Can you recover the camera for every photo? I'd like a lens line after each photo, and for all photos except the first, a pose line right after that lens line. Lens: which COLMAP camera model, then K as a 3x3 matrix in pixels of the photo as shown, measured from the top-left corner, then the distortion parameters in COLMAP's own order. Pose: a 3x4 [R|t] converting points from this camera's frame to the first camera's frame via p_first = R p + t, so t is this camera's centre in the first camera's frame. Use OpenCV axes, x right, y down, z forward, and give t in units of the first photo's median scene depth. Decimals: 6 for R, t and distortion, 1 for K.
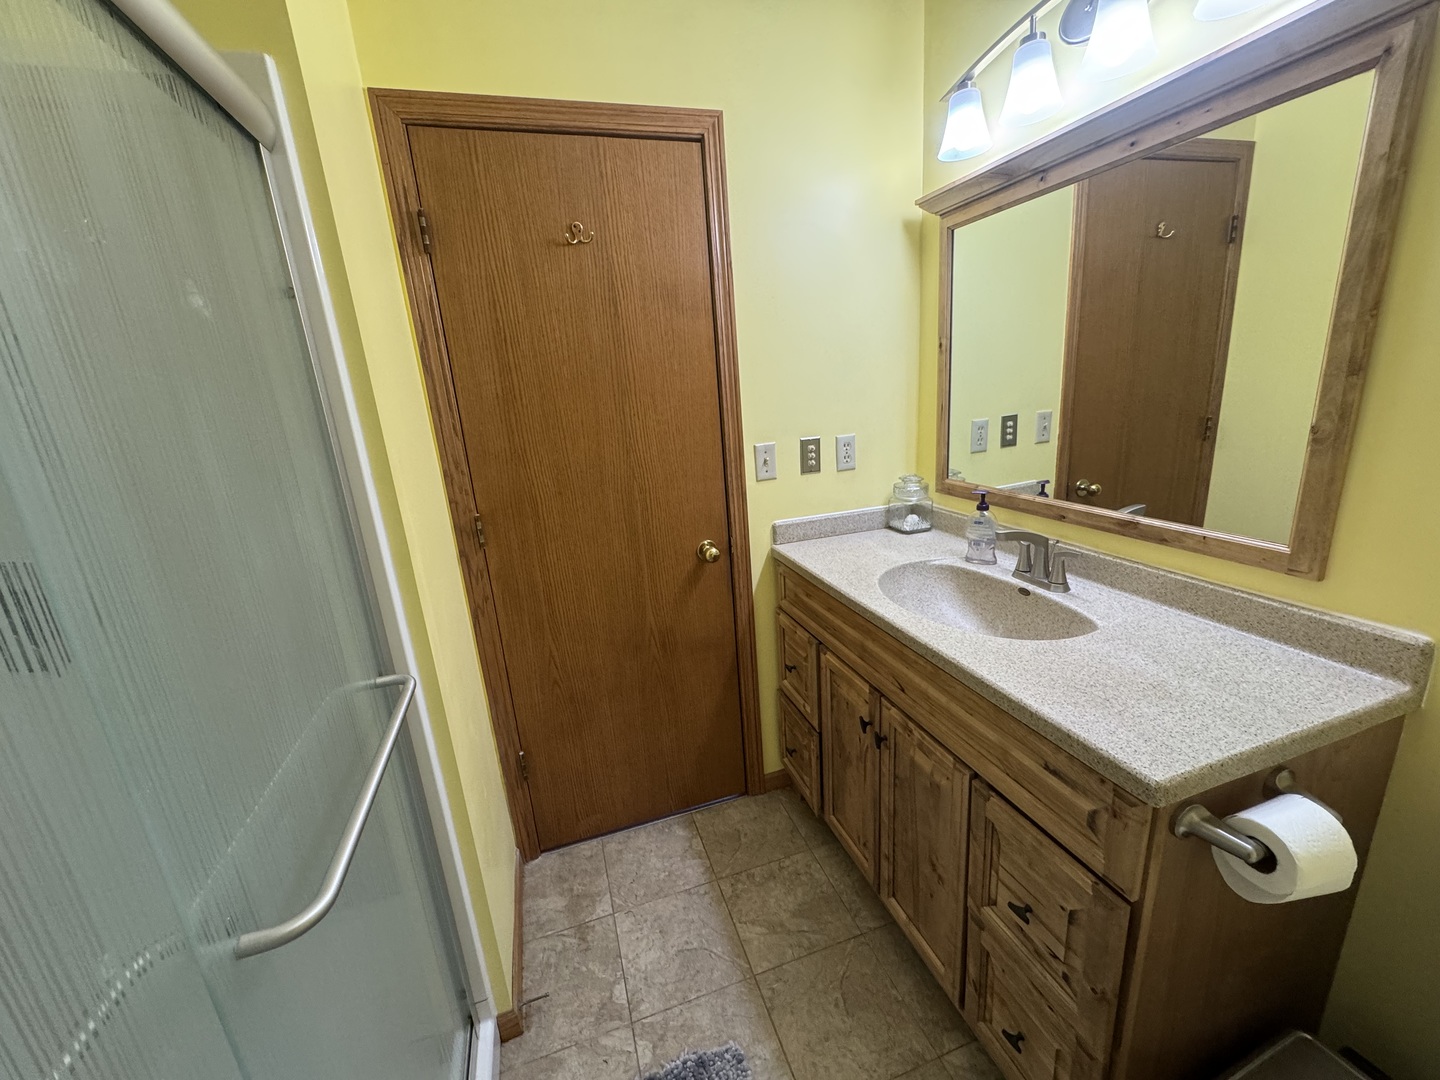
lens RADIAL K [[577.1, 0, 722.7], [0, 577.1, 537.8], [0, 0, 1]] dist [-0.003342, -0.000563]
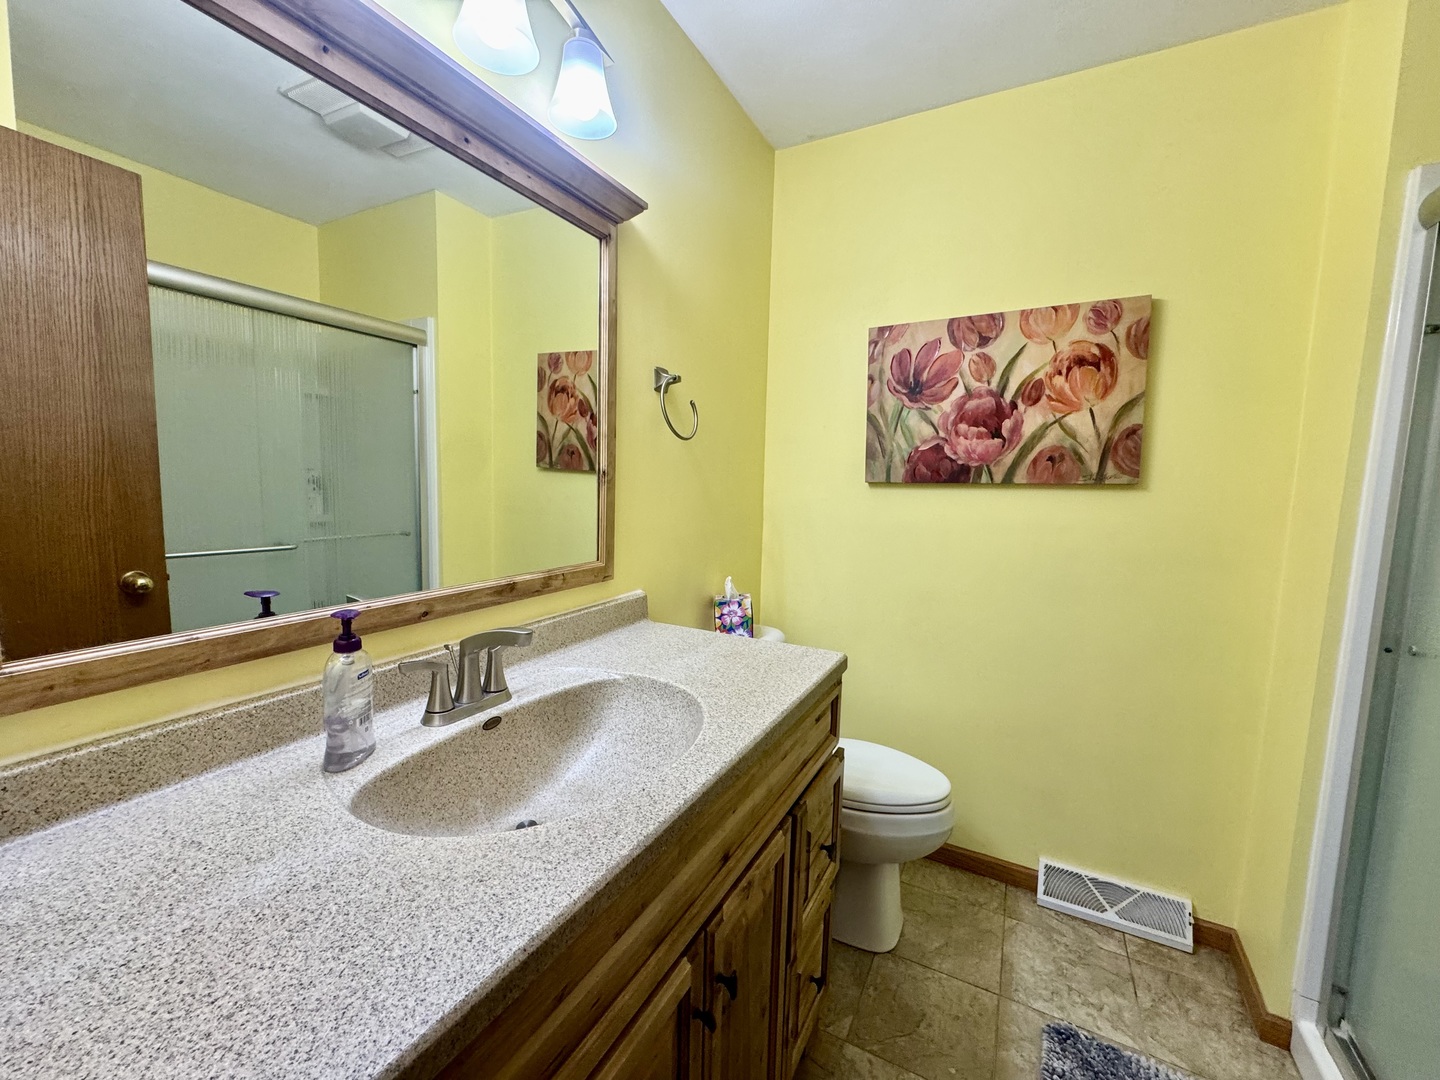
lens RADIAL K [[577.1, 0, 722.8], [0, 577.1, 533.0], [0, 0, 1]] dist [-0.003342, -0.000563]
pose [[-0.699469, -0.027143, 0.714147, -0.128210], [0.195968, 0.953691, 0.228188, -0.217131], [-0.687270, 0.299560, -0.661759, 1.214177]]
